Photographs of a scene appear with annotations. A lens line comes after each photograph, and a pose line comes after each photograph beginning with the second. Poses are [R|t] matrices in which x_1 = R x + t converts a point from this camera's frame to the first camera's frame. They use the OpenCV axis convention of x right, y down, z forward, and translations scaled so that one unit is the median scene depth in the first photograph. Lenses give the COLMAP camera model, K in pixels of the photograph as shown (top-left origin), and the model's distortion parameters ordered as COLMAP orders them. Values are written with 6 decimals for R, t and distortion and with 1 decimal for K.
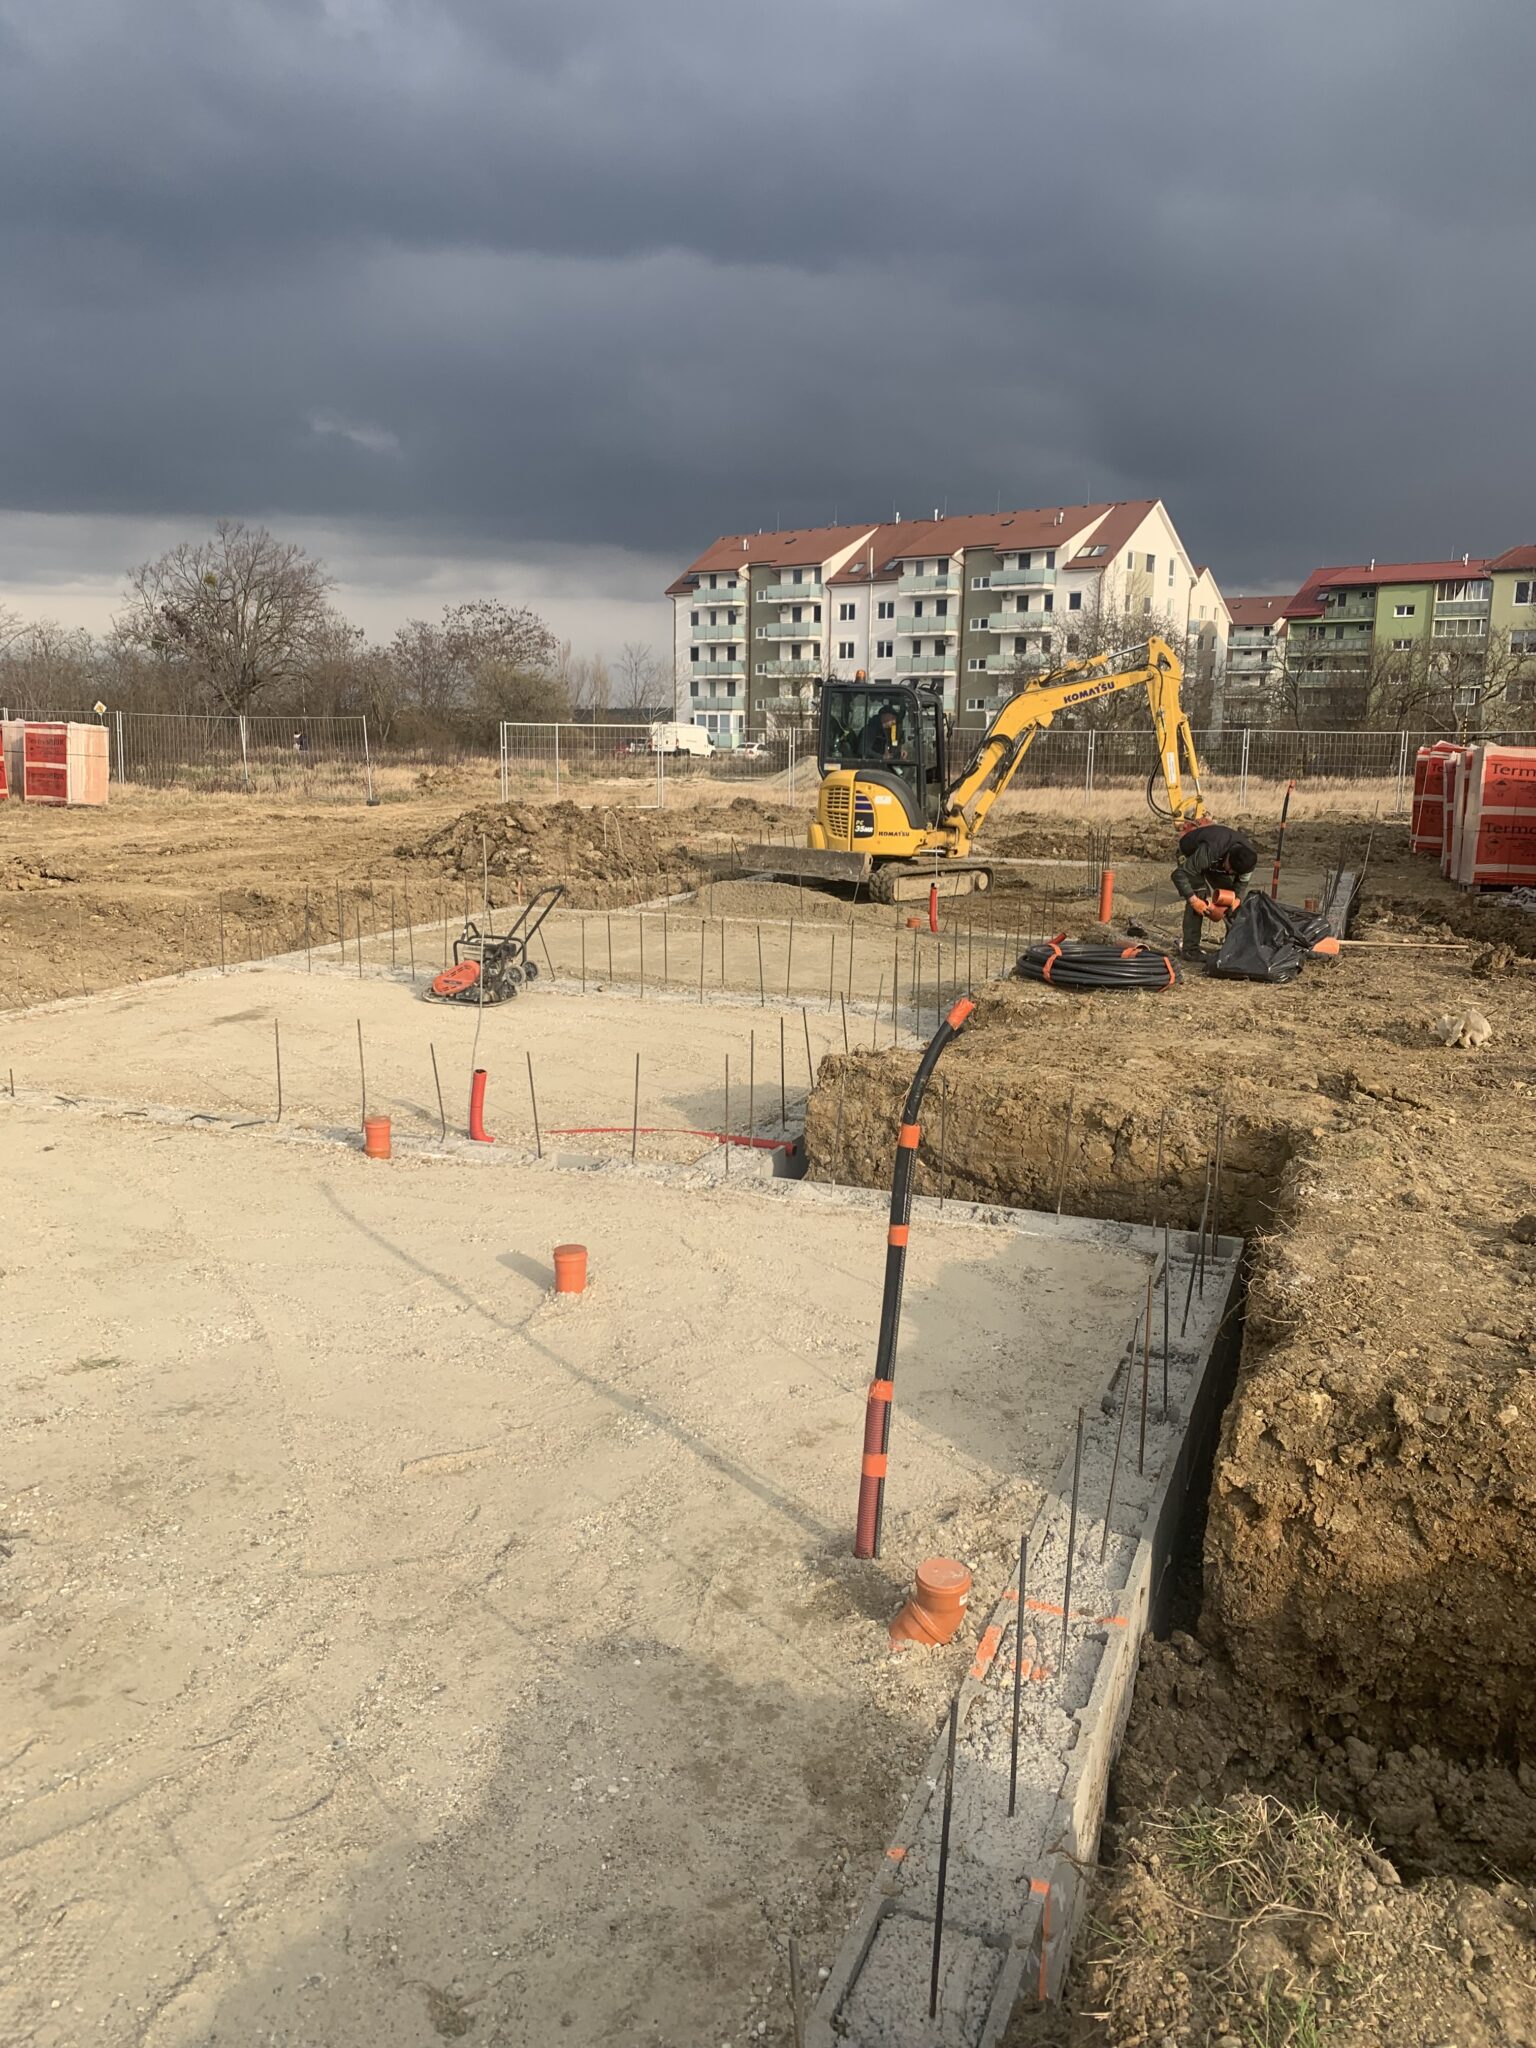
lens RADIAL K [[1564.3, 0, 760.7], [0, 1564.3, 1020.9], [0, 0, 1]] dist [0.015619, -0.003917]
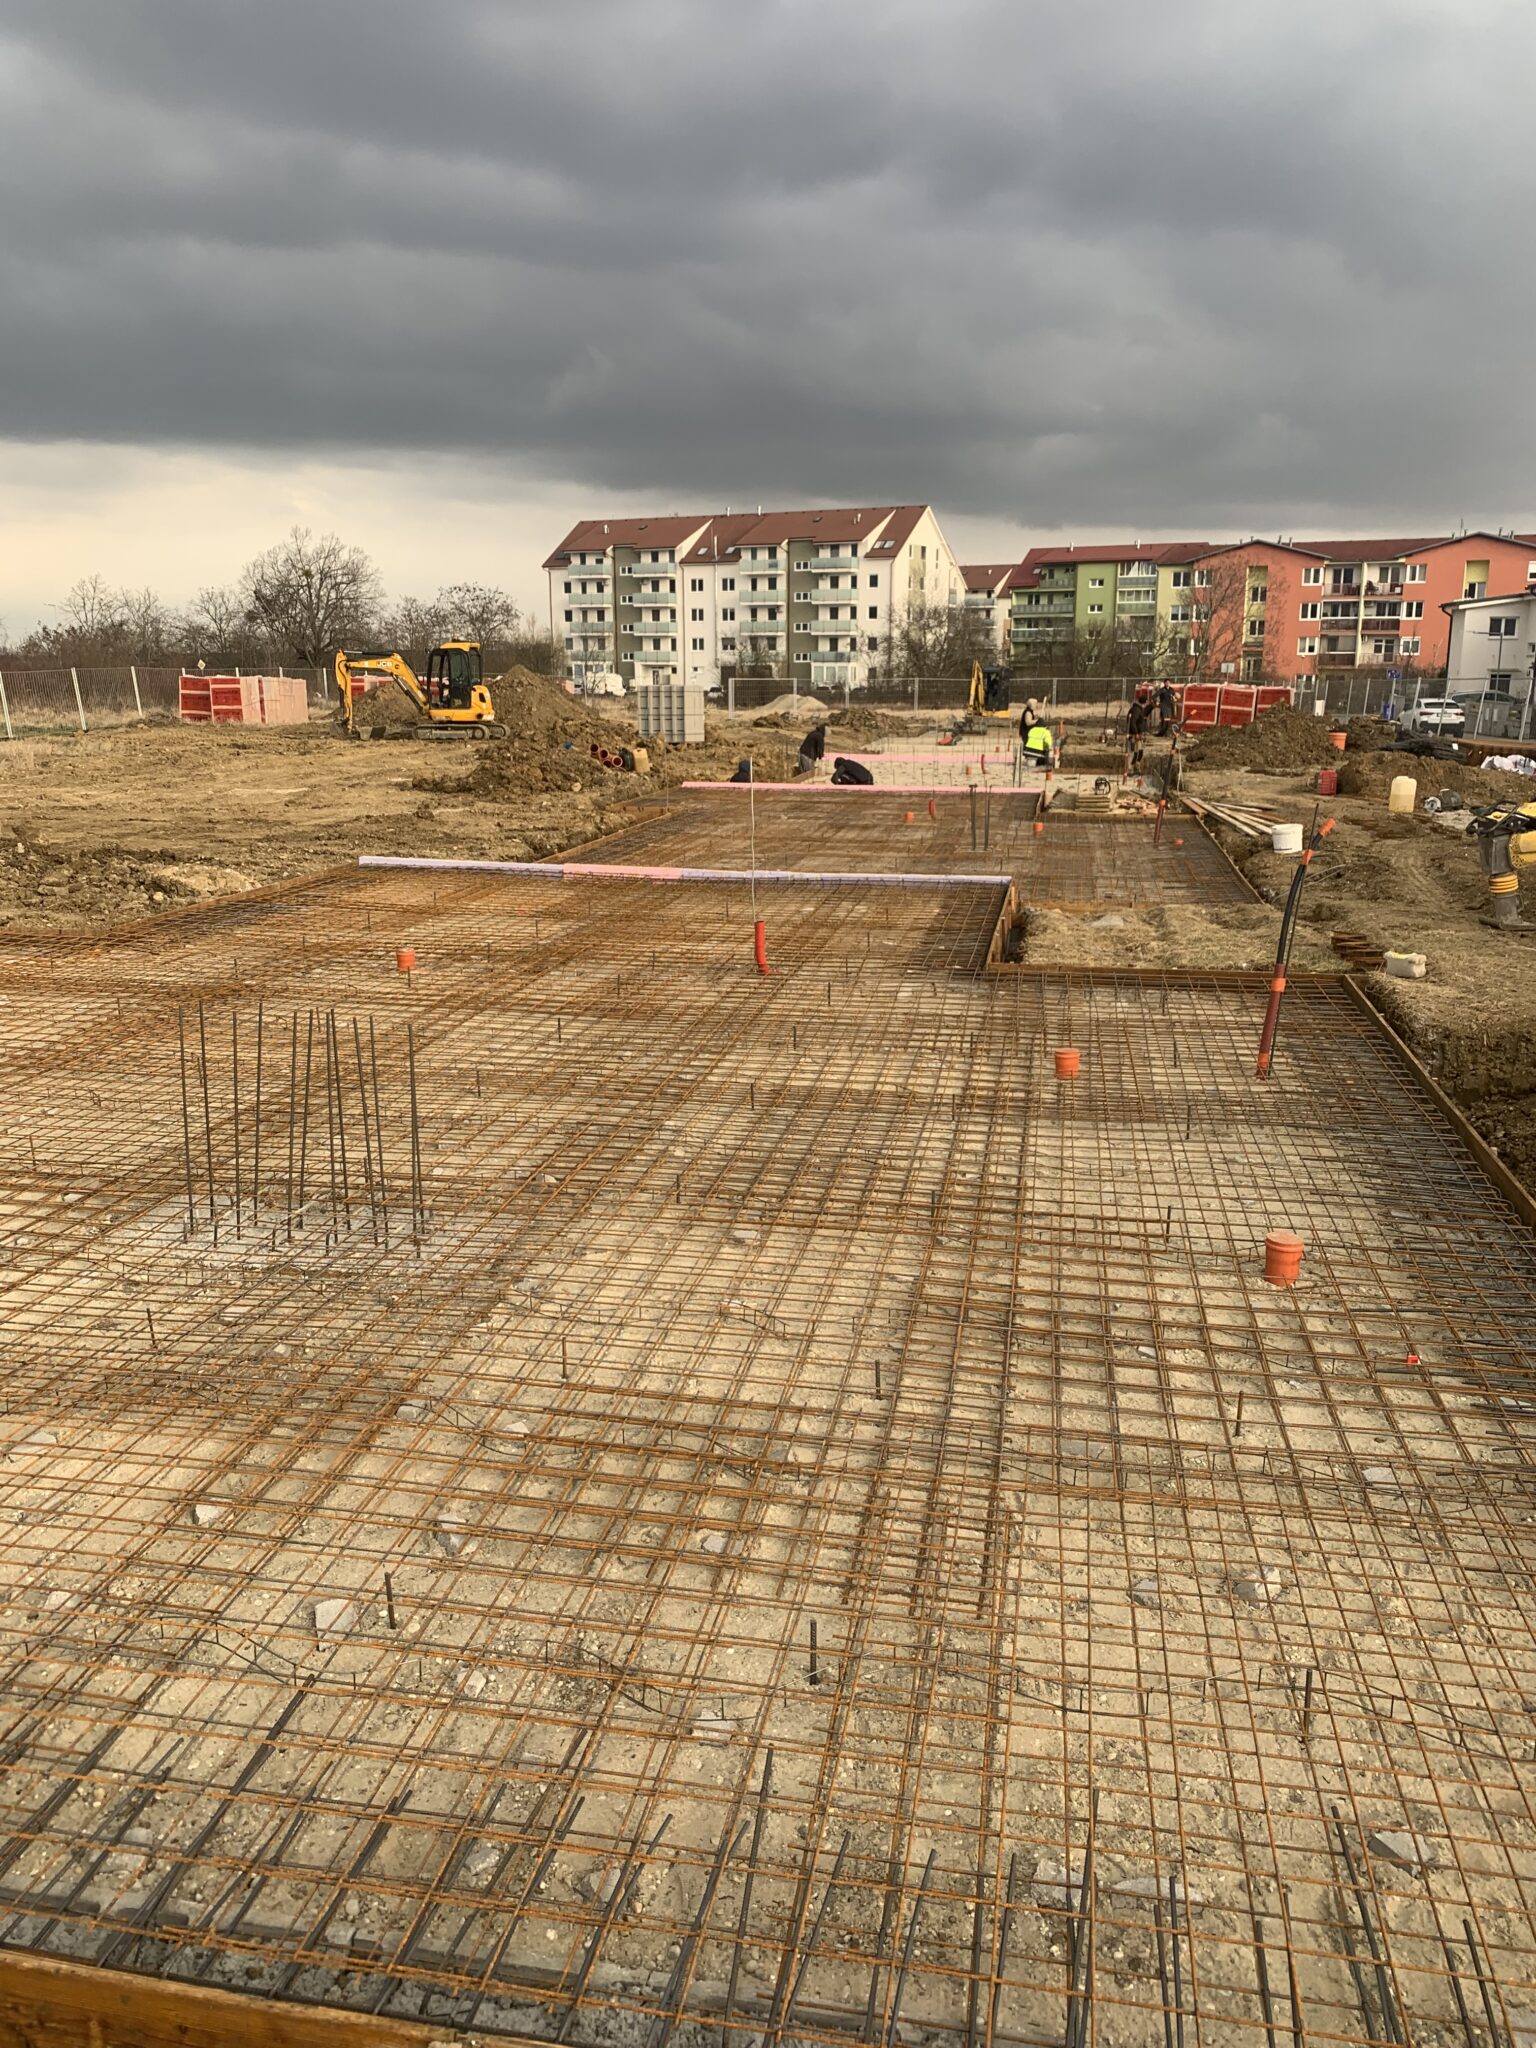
lens RADIAL K [[1564.3, 0, 769.2], [0, 1564.3, 1026.6], [0, 0, 1]] dist [0.015619, -0.003917]
pose [[0.982245, -0.046071, 0.181857, -0.141317], [0.038893, 0.998325, 0.042838, 0.053324], [-0.183526, -0.035004, 0.982391, -0.310081]]
